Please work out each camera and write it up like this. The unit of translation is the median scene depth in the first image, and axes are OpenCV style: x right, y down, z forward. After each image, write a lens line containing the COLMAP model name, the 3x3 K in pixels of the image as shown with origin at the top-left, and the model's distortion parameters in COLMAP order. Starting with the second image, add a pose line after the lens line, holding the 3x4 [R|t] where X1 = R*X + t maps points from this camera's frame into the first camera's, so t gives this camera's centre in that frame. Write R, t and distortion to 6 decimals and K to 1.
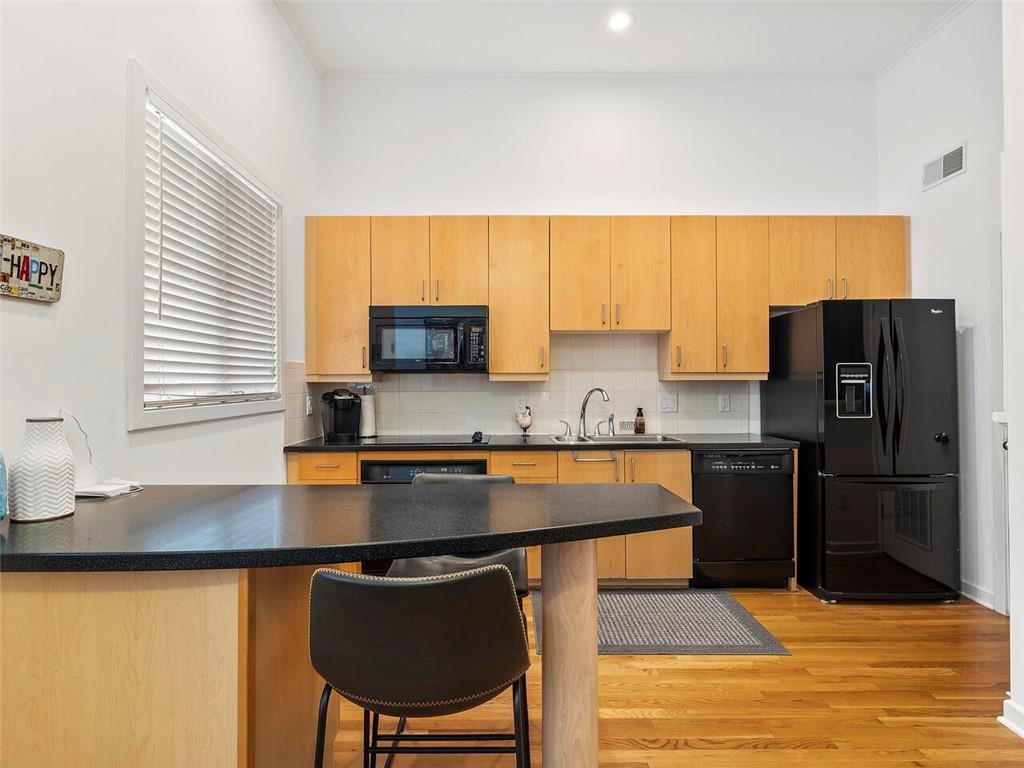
lens RADIAL K [[526.7, 0, 508.3], [0, 526.7, 376.9], [0, 0, 1]] dist [-0.005069, 0.001142]
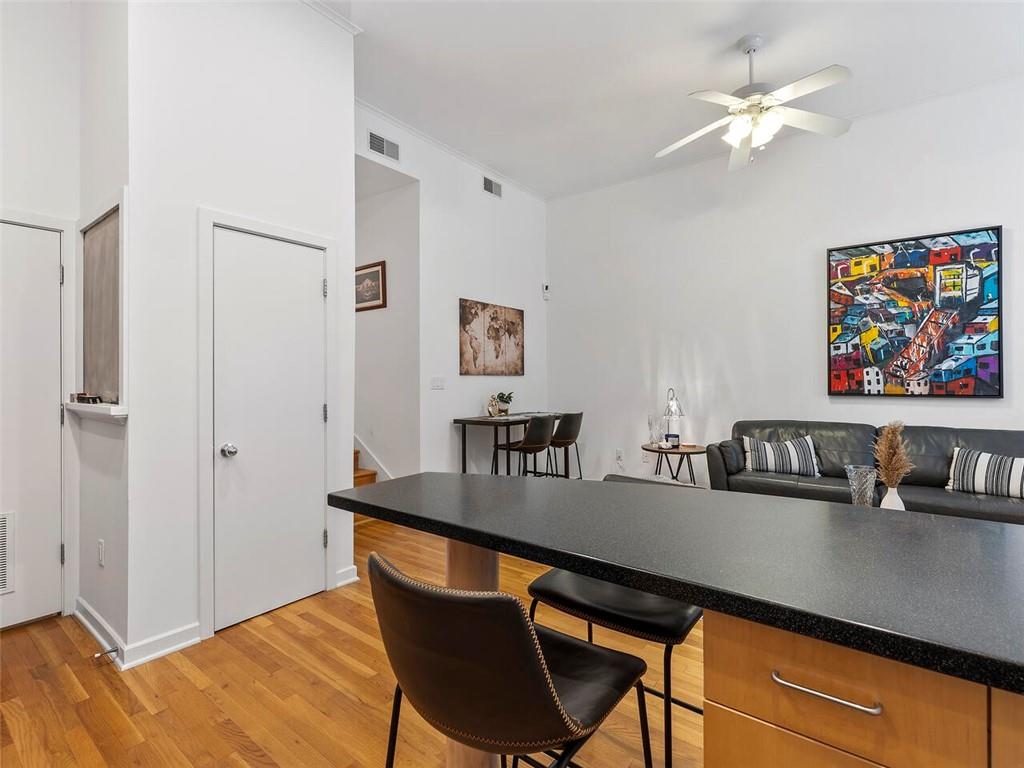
lens RADIAL K [[498.3, 0, 505.8], [0, 498.3, 376.3], [0, 0, 1]] dist [0.000042, -0.000053]
pose [[-0.787095, 0.010825, 0.616736, -0.264919], [0.002022, 0.999886, -0.014969, 0.013036], [-0.616828, -0.010535, -0.787028, 0.846480]]
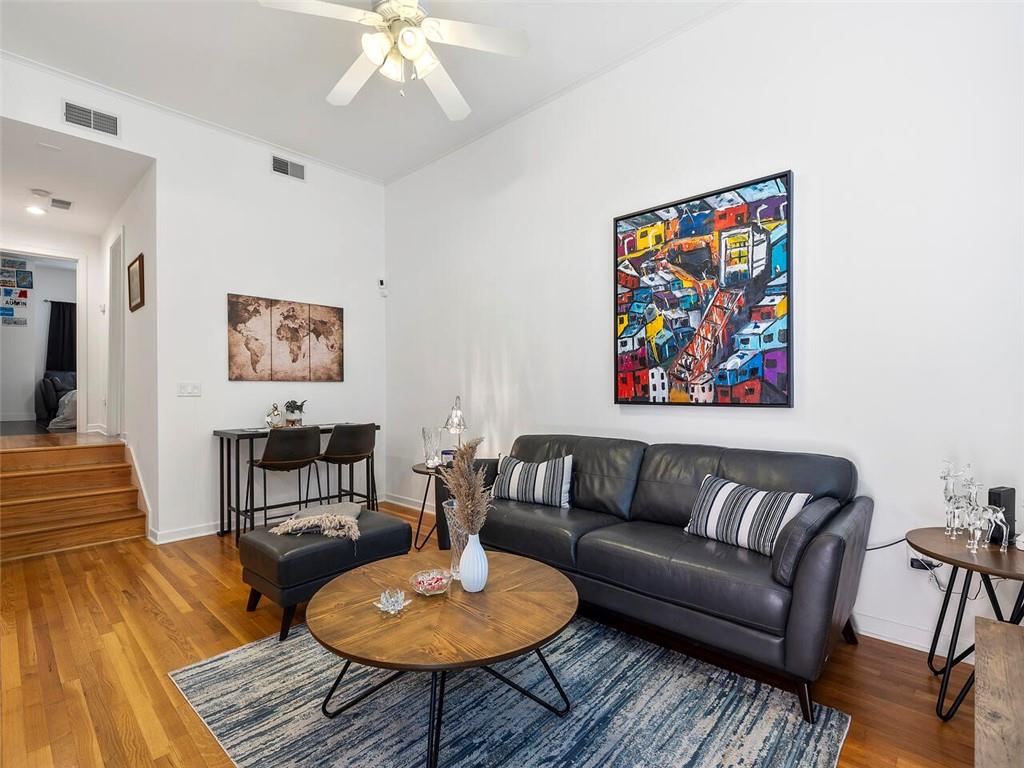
lens RADIAL K [[498.3, 0, 510.5], [0, 498.3, 391.5], [0, 0, 1]] dist [0.000042, -0.000053]
pose [[-0.719887, 0.005077, 0.694072, -0.702781], [0.003234, 0.999987, -0.003960, 0.023166], [-0.694083, -0.000606, -0.719894, 0.163479]]
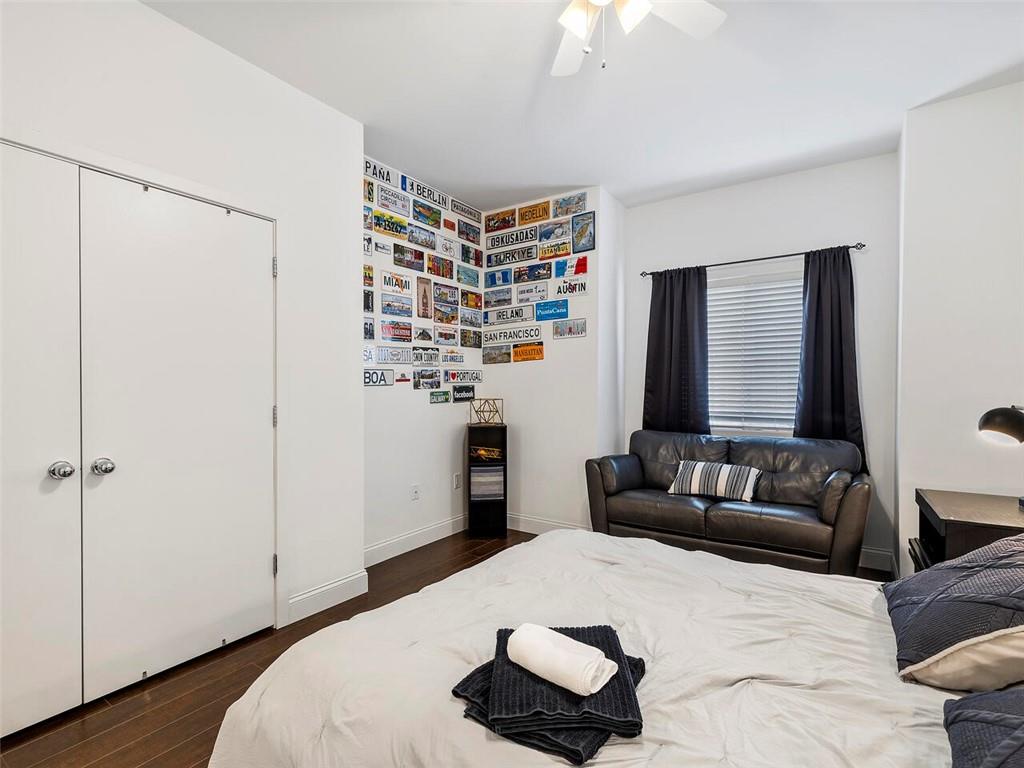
lens RADIAL K [[498.3, 0, 498.1], [0, 498.3, 392.6], [0, 0, 1]] dist [0.000042, -0.000053]
pose [[0.579128, -0.001016, 0.815236, 1.924560], [-0.011549, 0.999889, 0.009450, -0.218591], [-0.815155, -0.014888, 0.579052, -0.488451]]
